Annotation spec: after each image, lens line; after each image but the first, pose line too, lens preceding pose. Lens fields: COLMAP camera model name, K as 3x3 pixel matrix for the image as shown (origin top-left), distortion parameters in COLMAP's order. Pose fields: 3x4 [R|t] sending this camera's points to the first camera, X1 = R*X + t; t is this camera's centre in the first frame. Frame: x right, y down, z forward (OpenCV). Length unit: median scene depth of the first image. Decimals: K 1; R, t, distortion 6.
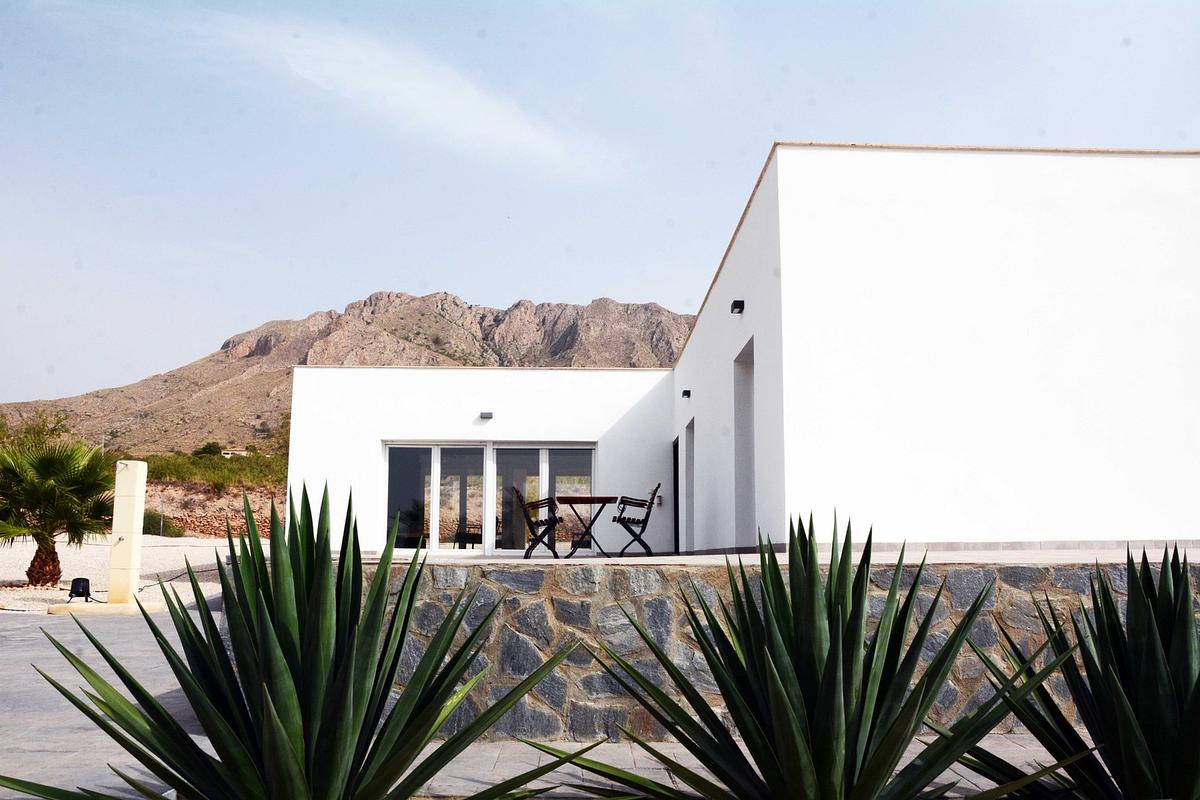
lens RADIAL K [[1018.9, 0, 601.8], [0, 1018.9, 405.0], [0, 0, 1]] dist [-0.132072, 0.169097]
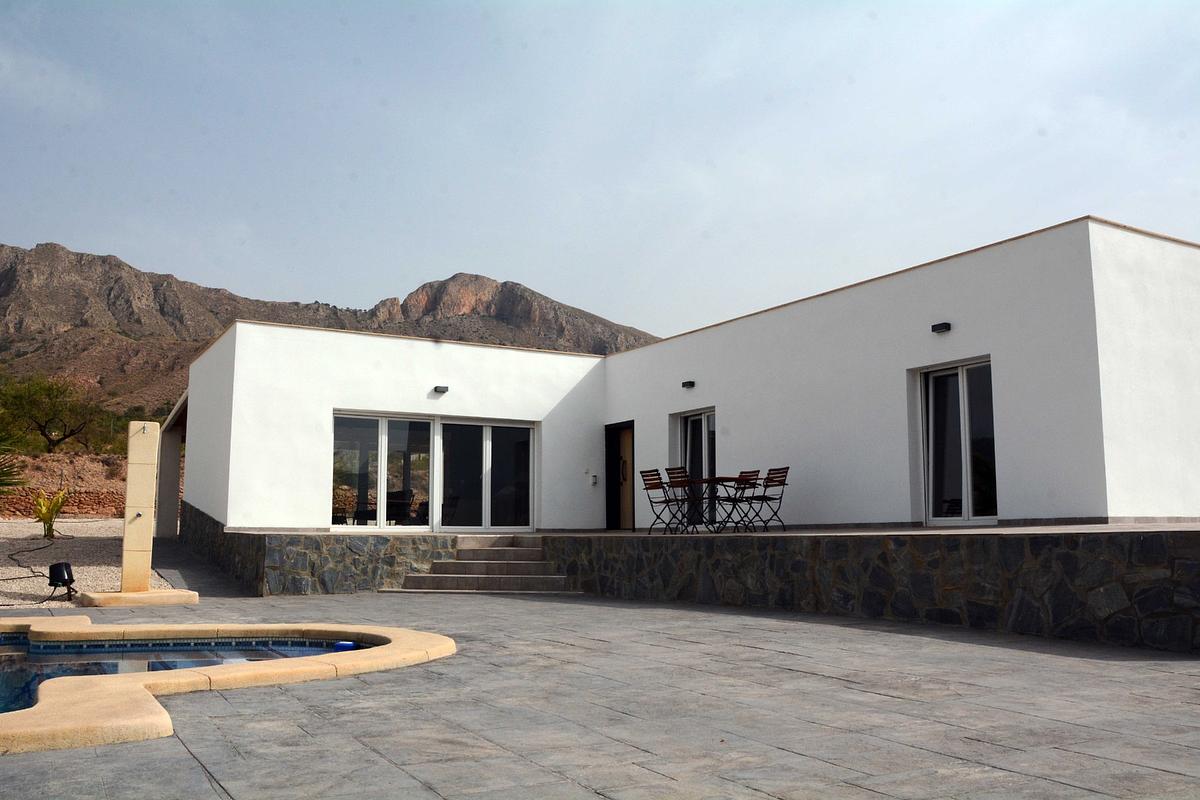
lens RADIAL K [[1018.9, 0, 601.8], [0, 1018.9, 405.0], [0, 0, 1]] dist [-0.132072, 0.169097]
pose [[0.870821, 0.054749, 0.488542, -0.449893], [-0.065797, 0.997818, 0.005460, 0.009870], [-0.487177, -0.036899, 0.872523, 0.073196]]
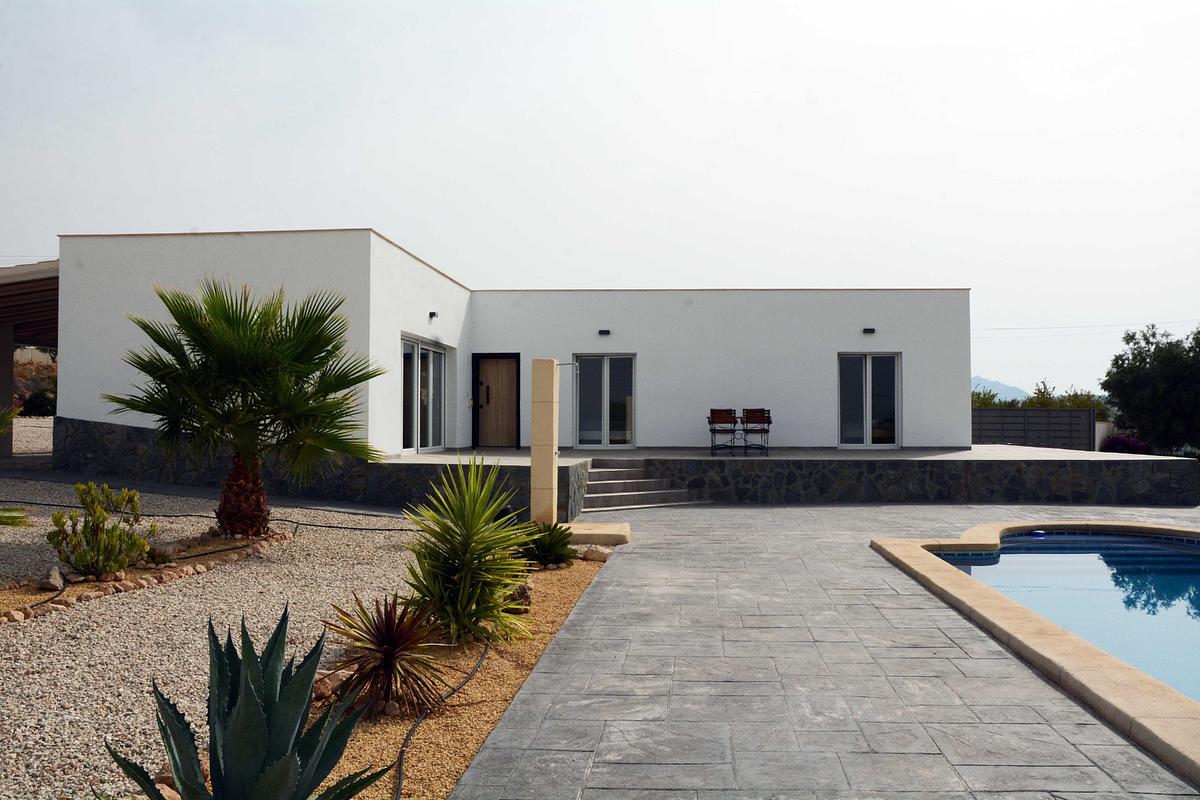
lens RADIAL K [[970.6, 0, 600.0], [0, 970.6, 400.0], [0, 0, 1]] dist [-0.144297, 0.131116]
pose [[0.100893, 0.020800, 0.994680, -1.019530], [-0.150407, 0.988609, -0.005417, 0.073483], [-0.983462, -0.149061, 0.102872, 0.723780]]
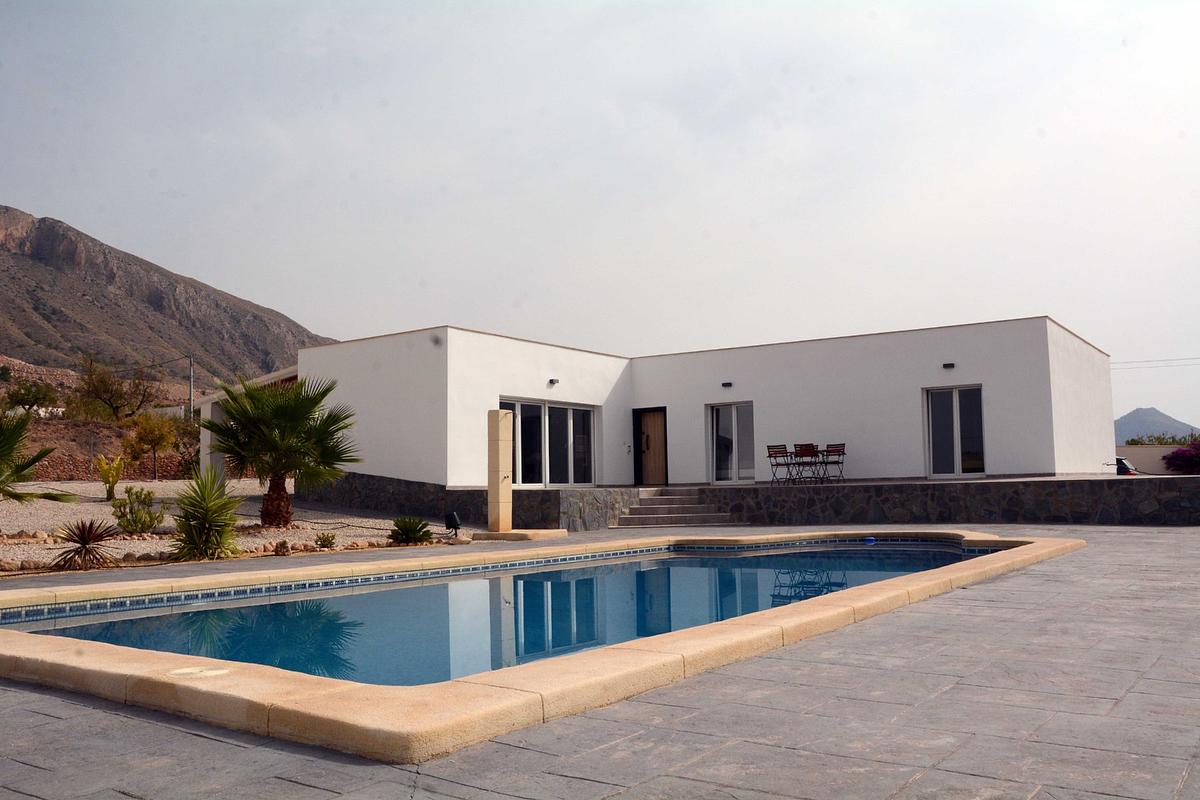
lens RADIAL K [[1005.4, 0, 603.8], [0, 1005.4, 402.7], [0, 0, 1]] dist [-0.136523, 0.156330]
pose [[0.584880, 0.055953, 0.809188, -1.102111], [-0.101174, 0.994859, 0.004337, 0.025764], [-0.804786, -0.084405, 0.587534, 0.189908]]
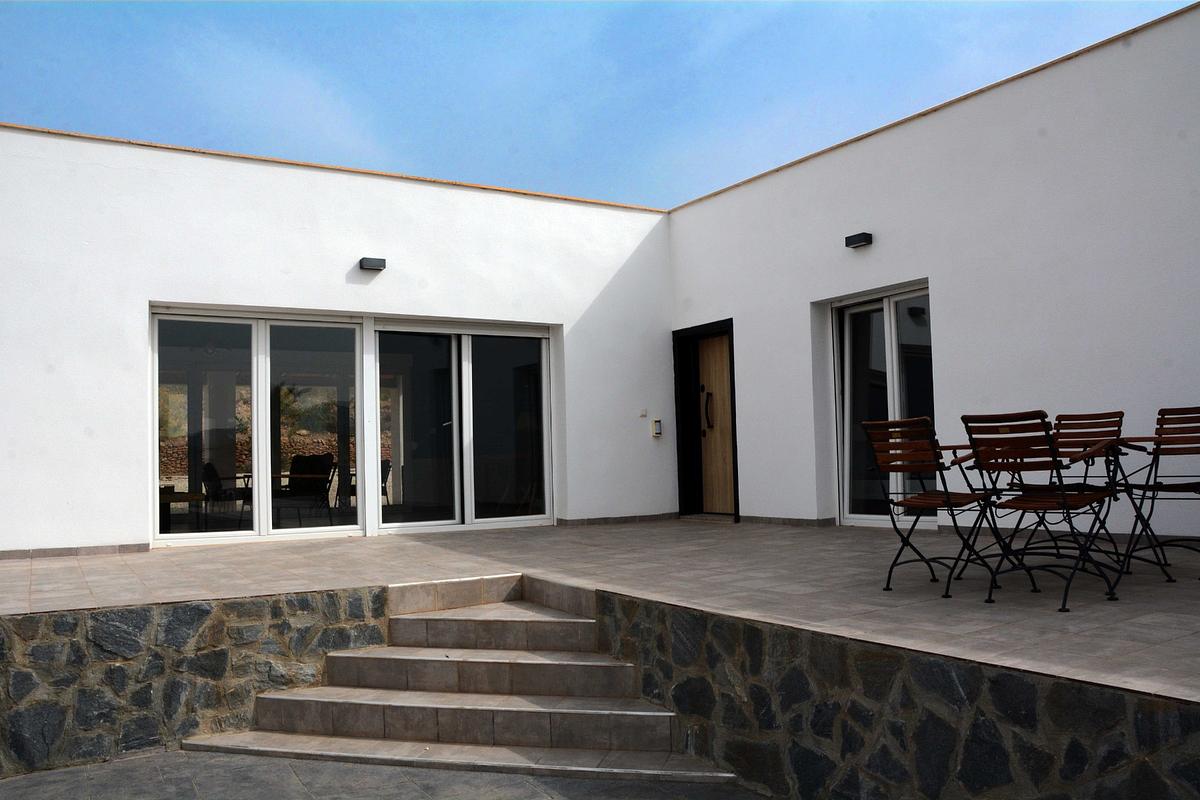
lens RADIAL K [[949.4, 0, 606.4], [0, 949.4, 404.5], [0, 0, 1]] dist [-0.140981, 0.104508]
pose [[0.861915, 0.002471, 0.507047, -0.247966], [-0.045895, 0.996264, 0.073159, 0.040094], [-0.504972, -0.086327, 0.858808, 0.525852]]
